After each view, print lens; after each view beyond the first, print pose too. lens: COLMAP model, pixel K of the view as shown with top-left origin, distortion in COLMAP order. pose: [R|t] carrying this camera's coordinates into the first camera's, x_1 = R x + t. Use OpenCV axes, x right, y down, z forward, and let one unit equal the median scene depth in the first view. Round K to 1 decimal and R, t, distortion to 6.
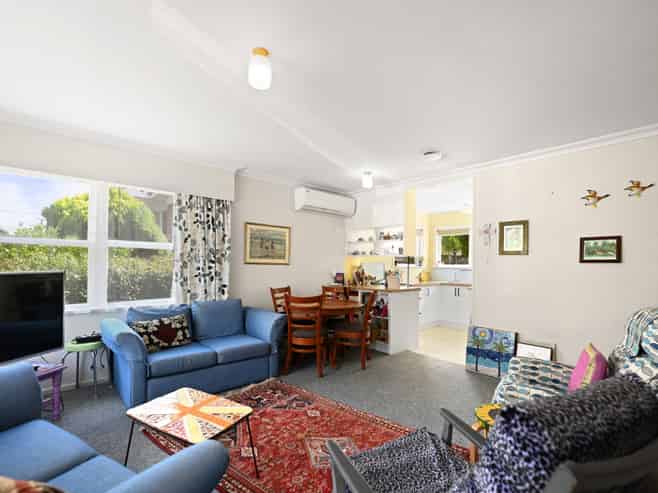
lens RADIAL K [[308.9, 0, 328.7], [0, 308.9, 257.7], [0, 0, 1]] dist [-0.000160, -0.000044]
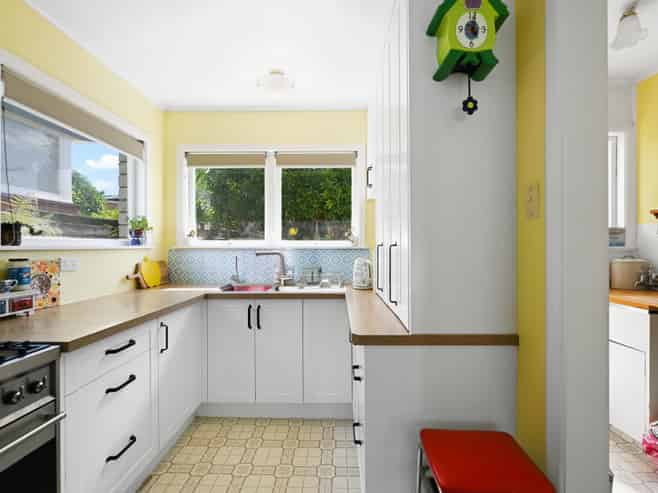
lens RADIAL K [[302.3, 0, 329.0], [0, 302.3, 246.5], [0, 0, 1]] dist [-0.000203, -0.000004]
pose [[0.680878, -0.018707, 0.732158, 0.195563], [-0.003592, 0.999576, 0.028880, 0.018391], [-0.732388, -0.022293, 0.680523, 0.615259]]
